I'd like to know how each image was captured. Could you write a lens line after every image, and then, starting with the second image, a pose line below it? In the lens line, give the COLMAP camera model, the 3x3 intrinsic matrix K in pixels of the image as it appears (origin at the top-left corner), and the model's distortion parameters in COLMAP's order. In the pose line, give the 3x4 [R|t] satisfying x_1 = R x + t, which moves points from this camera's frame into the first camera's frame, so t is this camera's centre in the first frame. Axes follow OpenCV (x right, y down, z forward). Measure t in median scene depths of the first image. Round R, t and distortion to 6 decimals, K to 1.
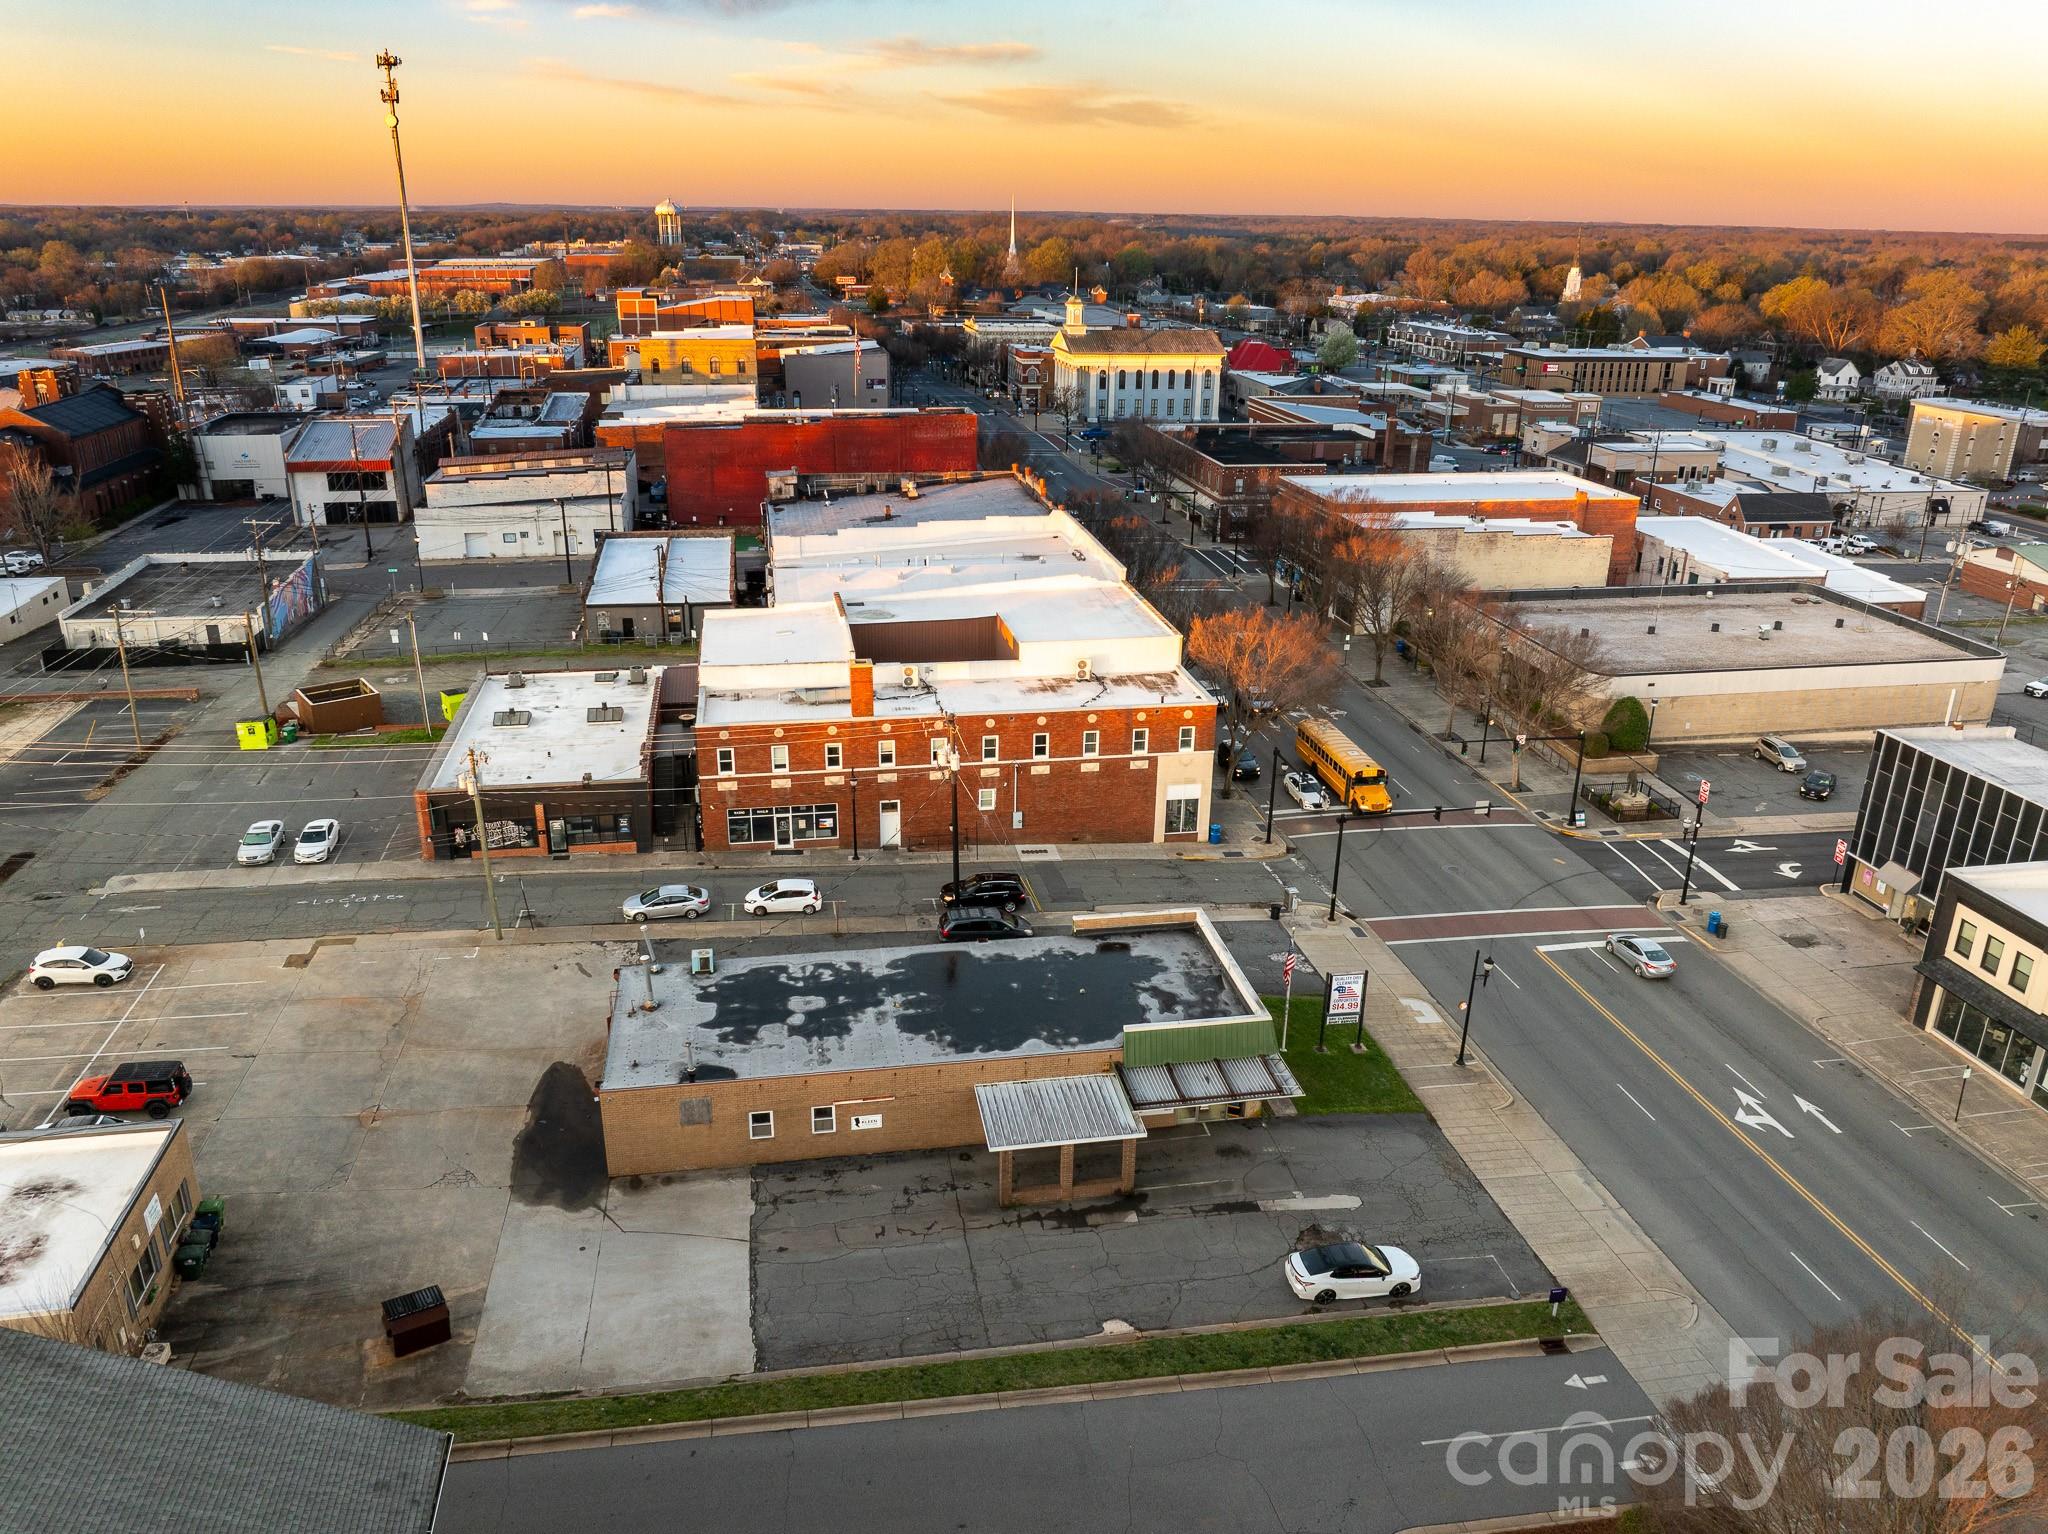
lens RADIAL K [[1459.0, 0, 1024.0], [0, 1459.0, 767.0], [0, 0, 1]] dist [-0.028789, -0.006211]
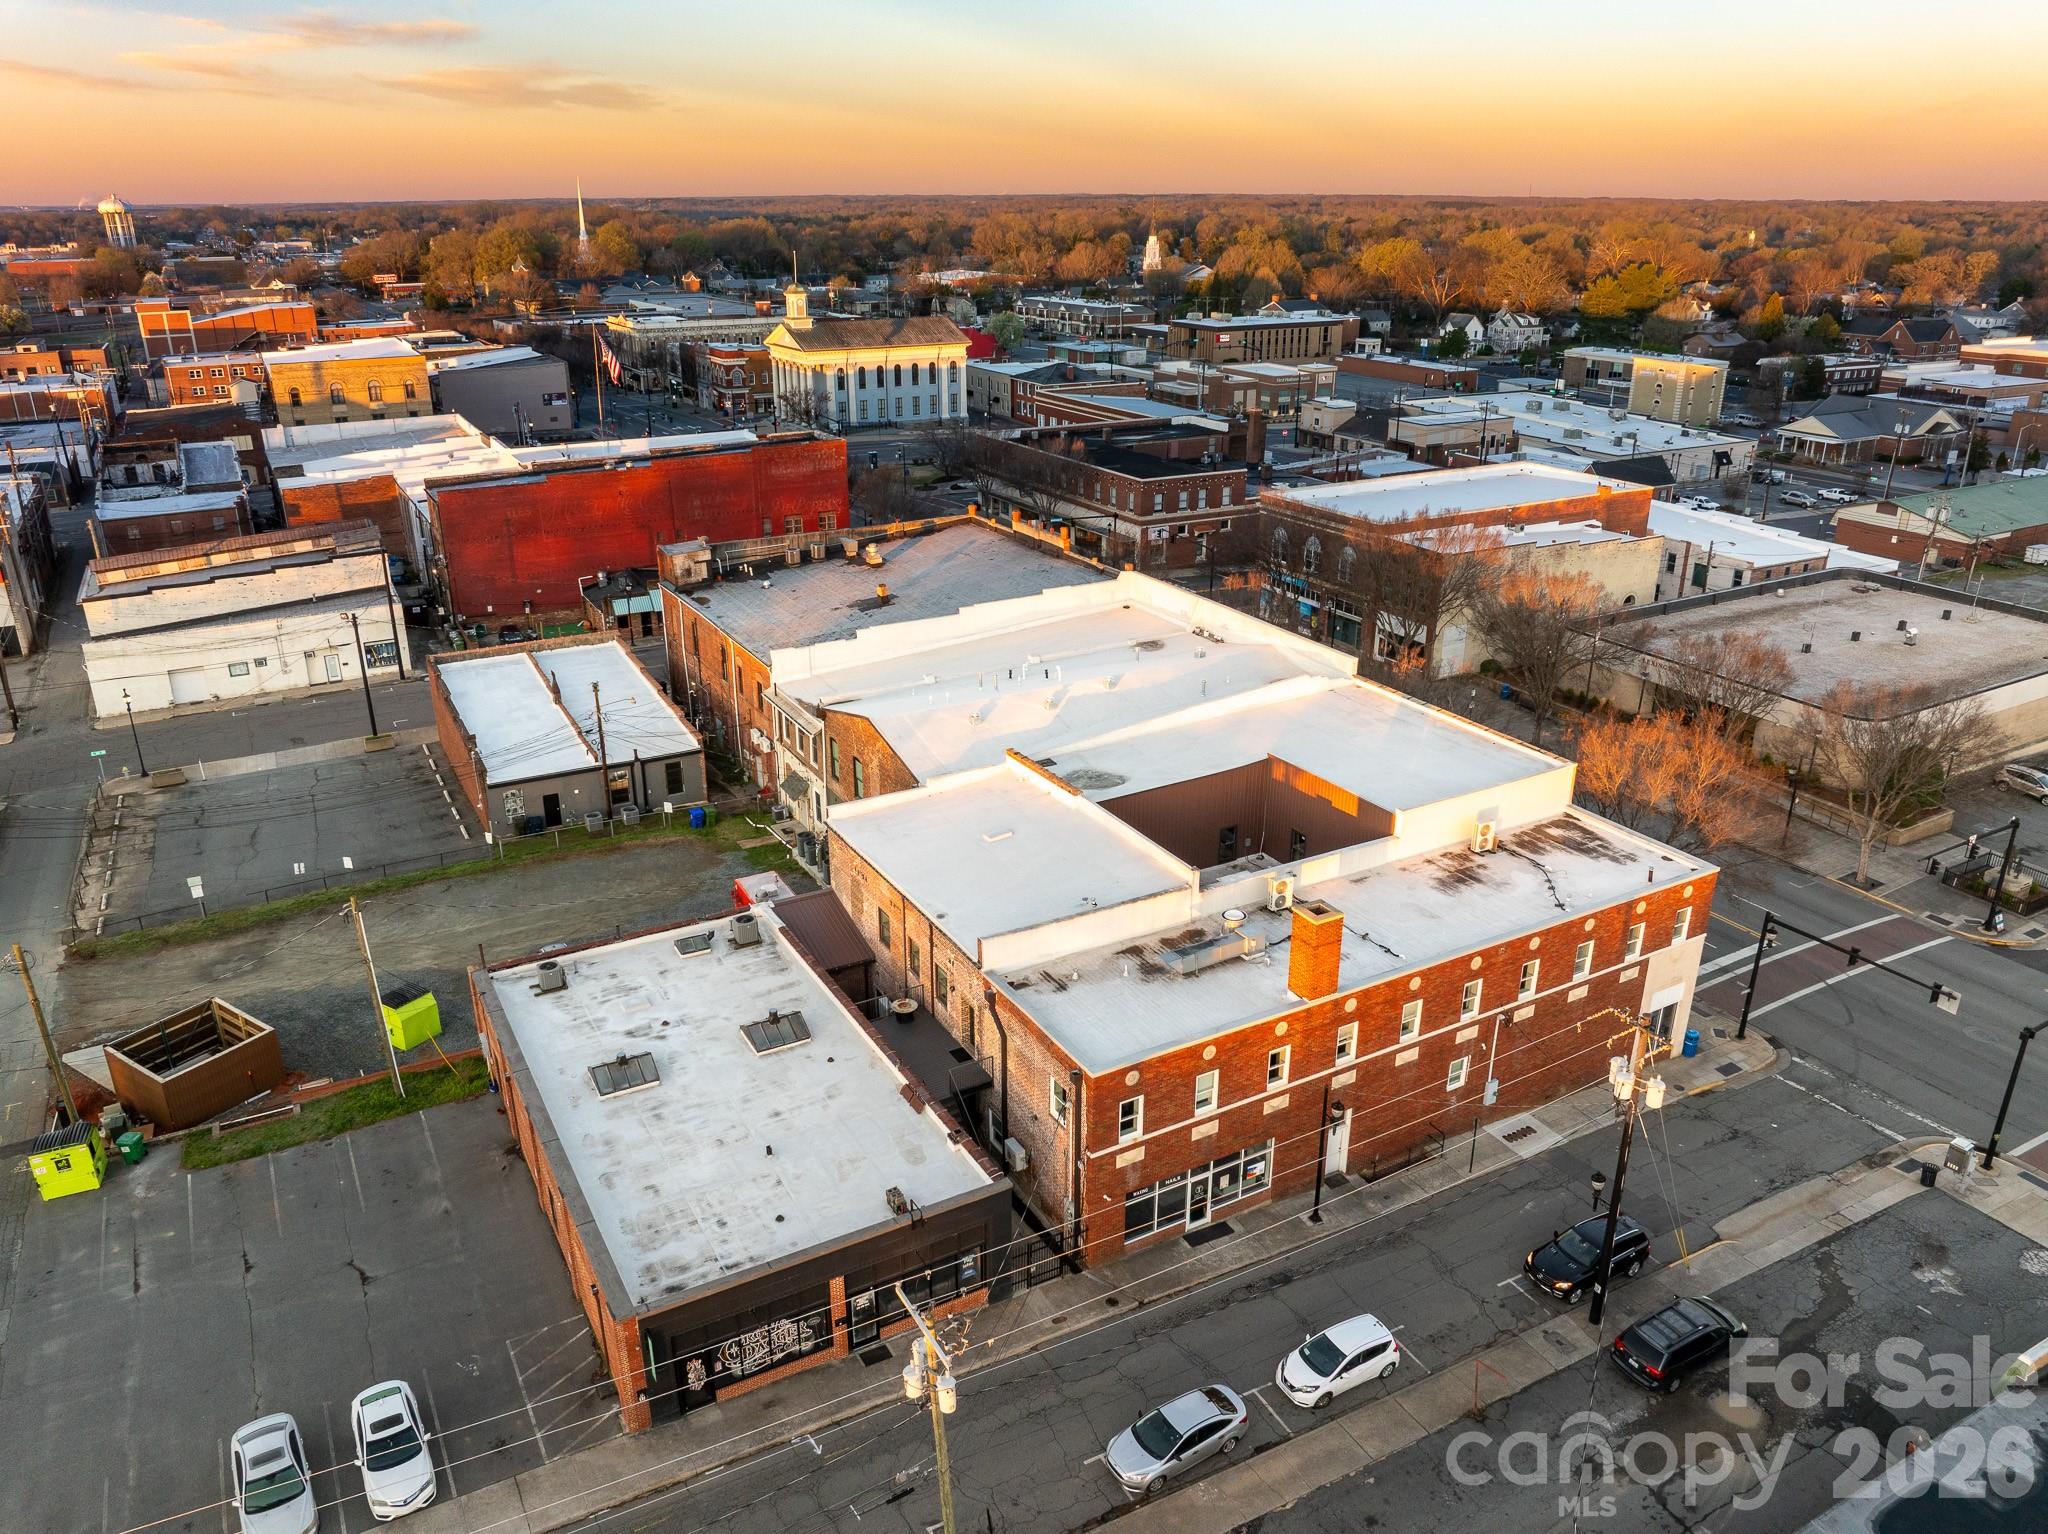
lens RADIAL K [[1430.1, 0, 1024.0], [0, 1430.1, 767.0], [0, 0, 1]] dist [-0.033621, 0.002005]
pose [[0.945806, -0.136235, 0.294773, -0.168113], [0.130776, 0.990674, 0.038250, -0.072496], [-0.297235, 0.002372, 0.954802, 0.202923]]
